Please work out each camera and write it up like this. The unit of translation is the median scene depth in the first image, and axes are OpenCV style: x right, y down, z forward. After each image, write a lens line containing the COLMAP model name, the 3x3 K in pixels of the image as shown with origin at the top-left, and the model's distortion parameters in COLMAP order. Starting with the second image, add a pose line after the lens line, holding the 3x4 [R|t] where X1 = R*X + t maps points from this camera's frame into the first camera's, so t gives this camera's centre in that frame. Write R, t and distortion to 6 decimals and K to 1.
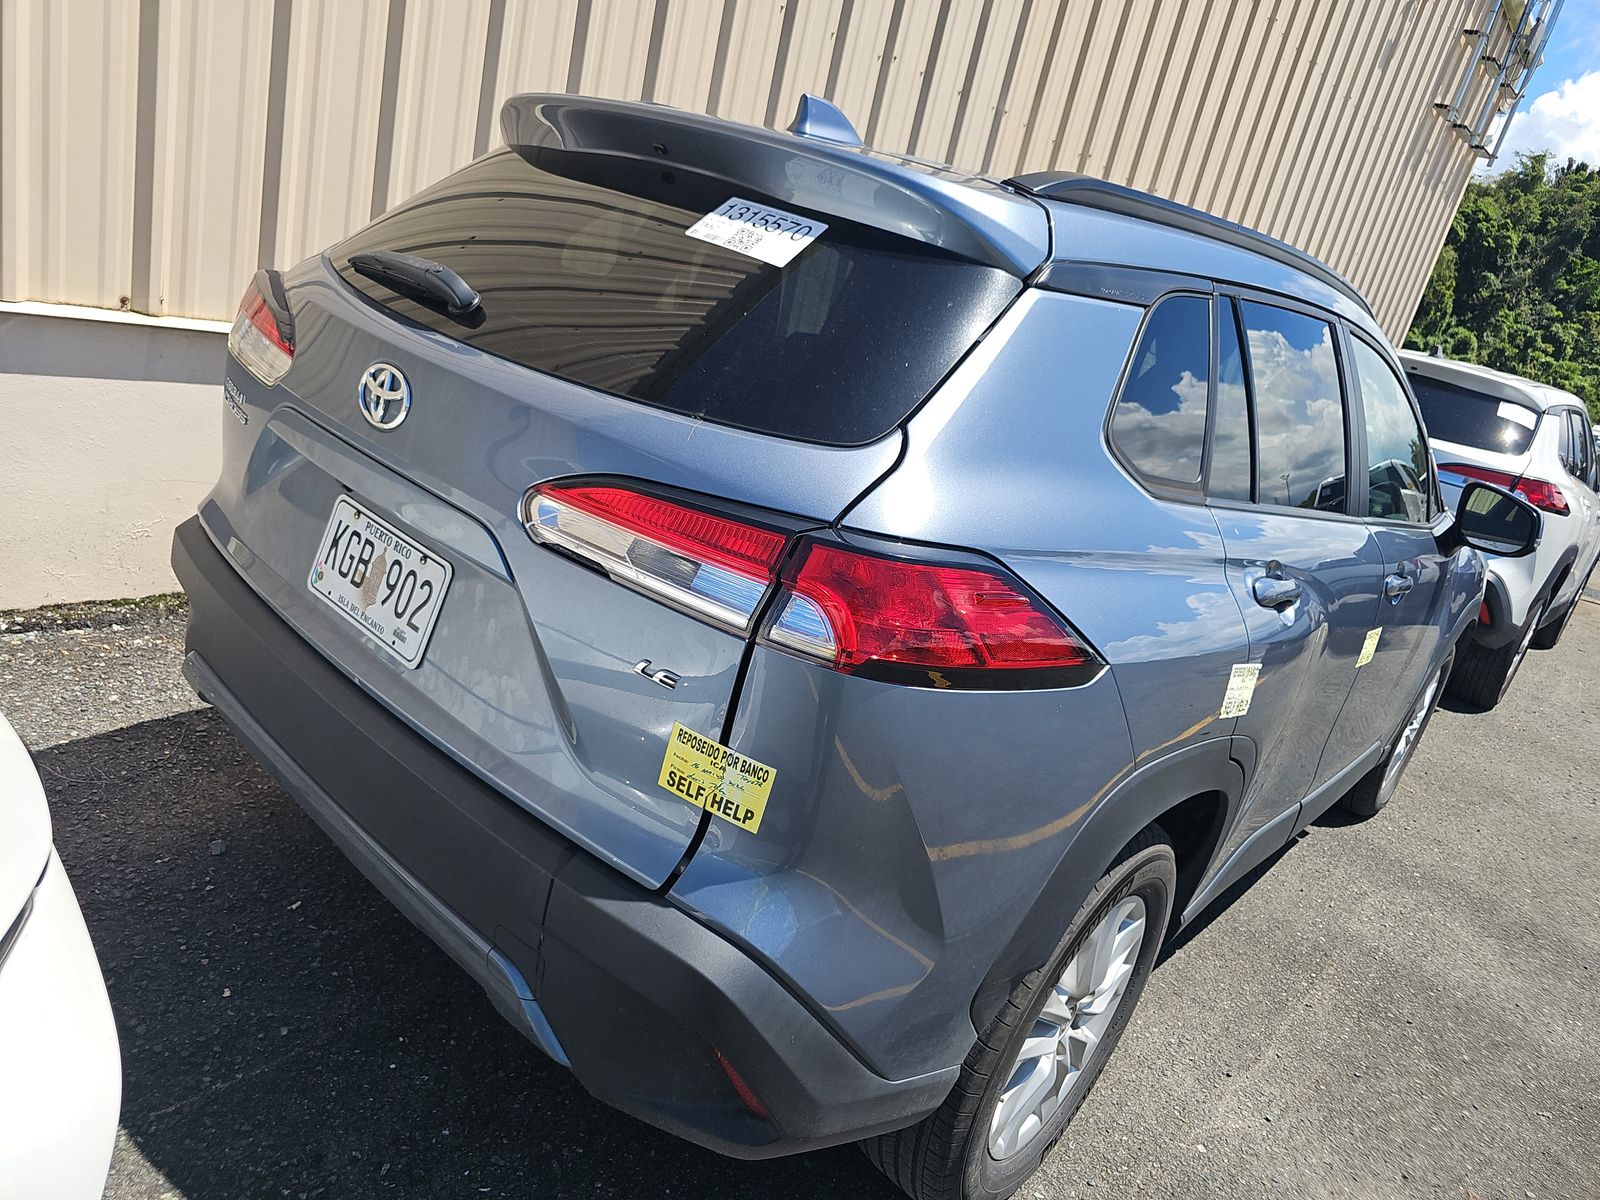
lens RADIAL K [[1077.5, 0, 795.8], [0, 1077.5, 585.5], [0, 0, 1]] dist [0.014356, -0.001237]
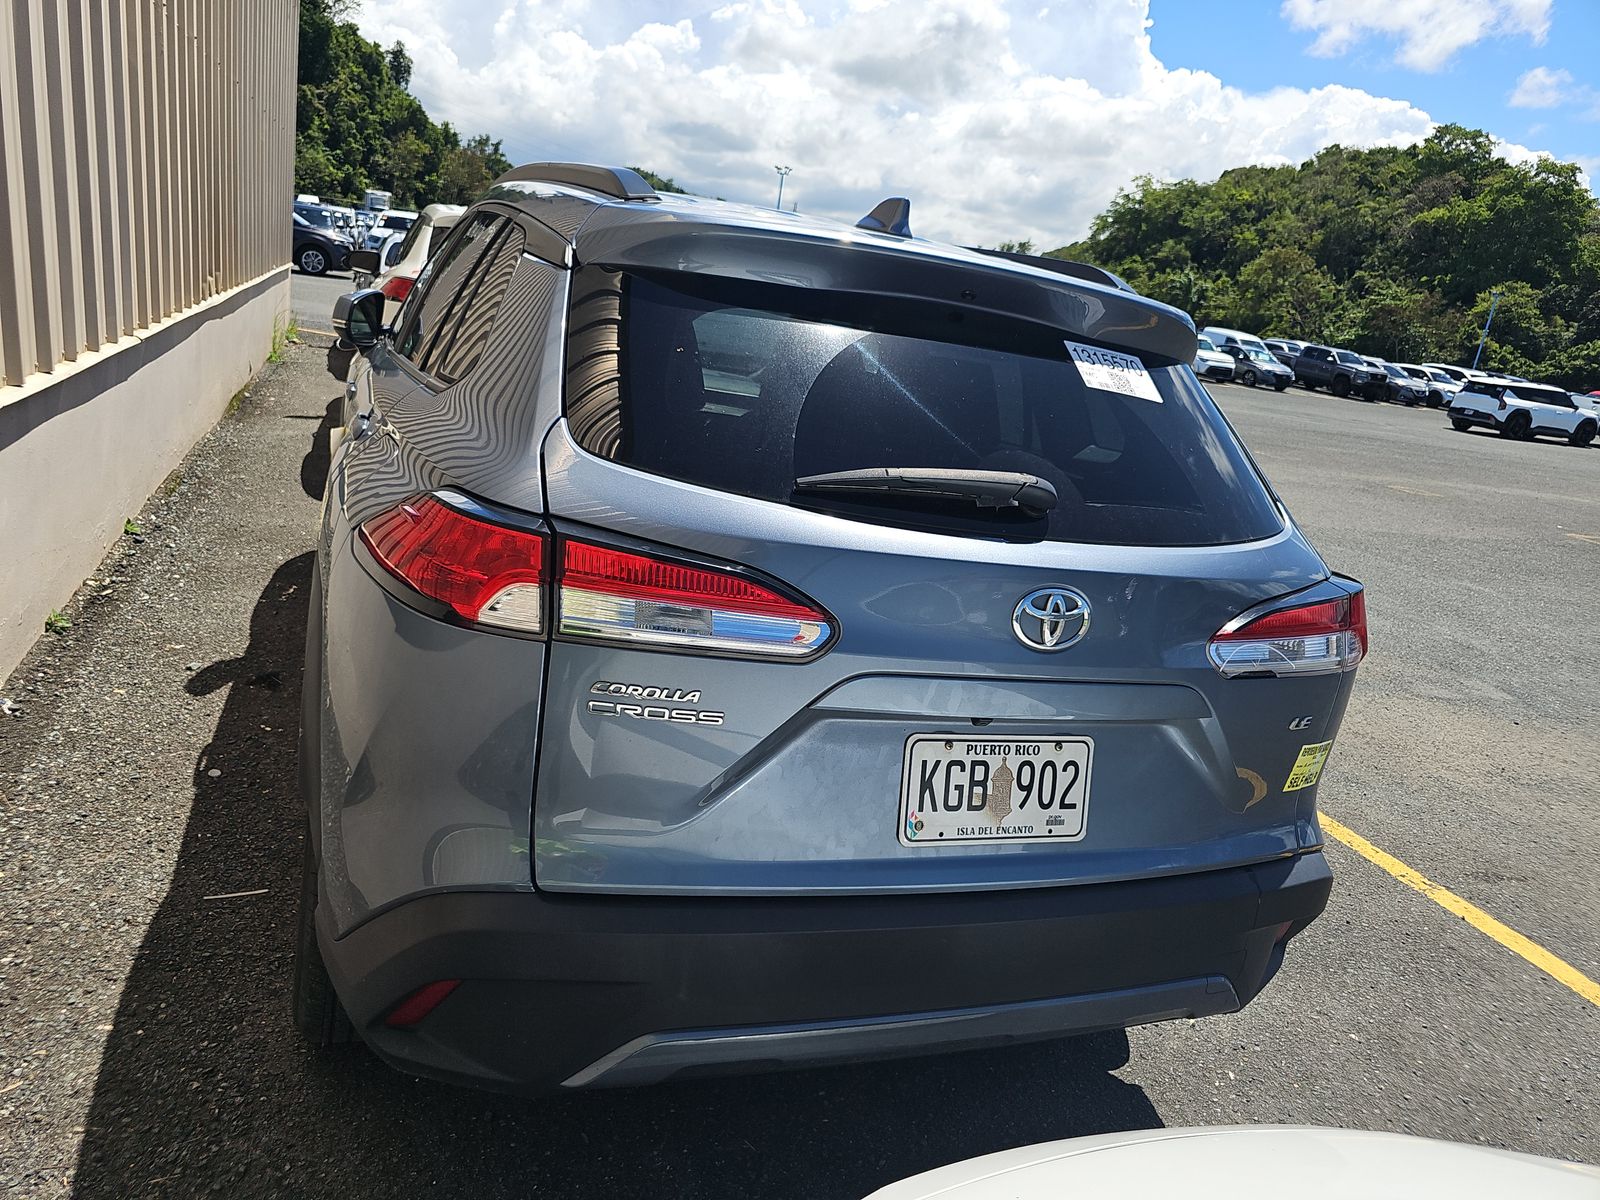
lens RADIAL K [[1066.1, 0, 797.2], [0, 1066.1, 610.6], [0, 0, 1]] dist [0.031742, -0.032504]
pose [[0.496816, -0.383697, 0.778428, -1.168918], [0.226640, 0.923192, 0.310404, -0.500302], [-0.837740, 0.022209, 0.545618, 0.609167]]
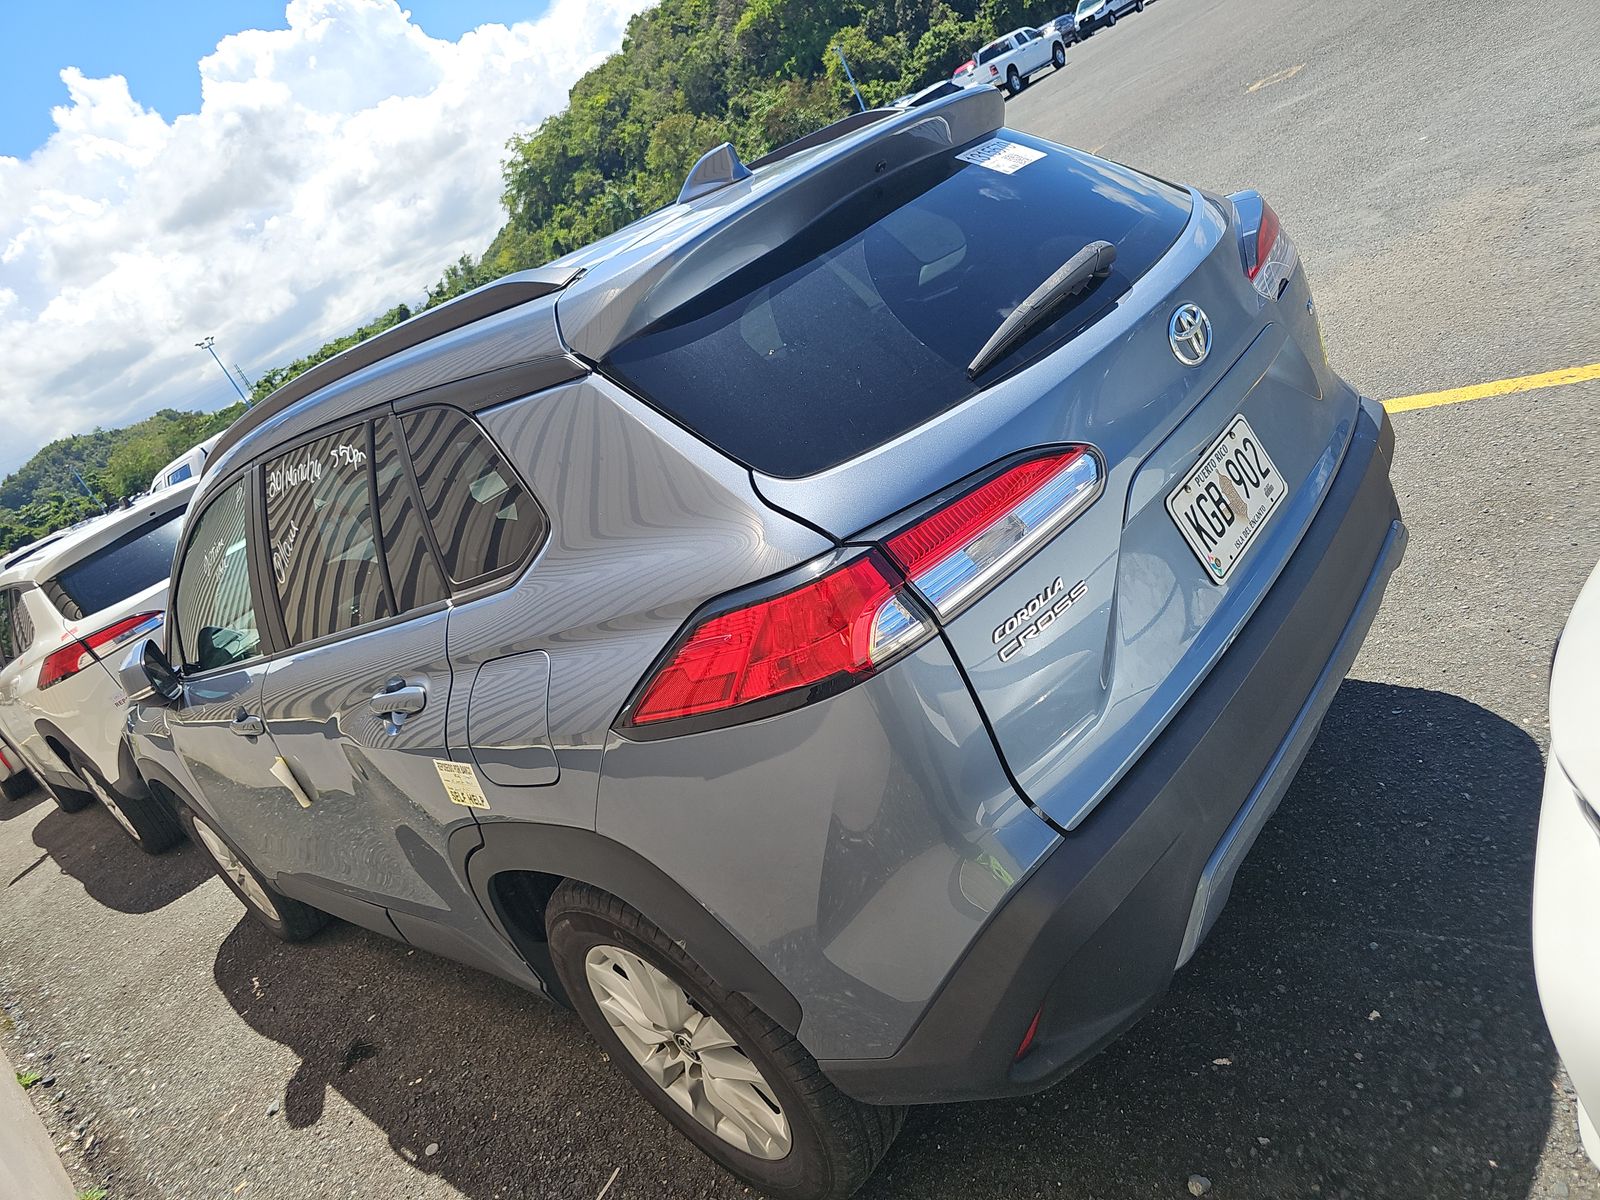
lens RADIAL K [[1057.4, 0, 800.0], [0, 1057.4, 600.0], [0, 0, 1]] dist [0.035144, -0.028293]
pose [[-0.091809, -0.545330, 0.833178, -1.280092], [0.685325, 0.572424, 0.450179, -0.715129], [-0.722427, 0.612328, 0.321174, 1.021324]]
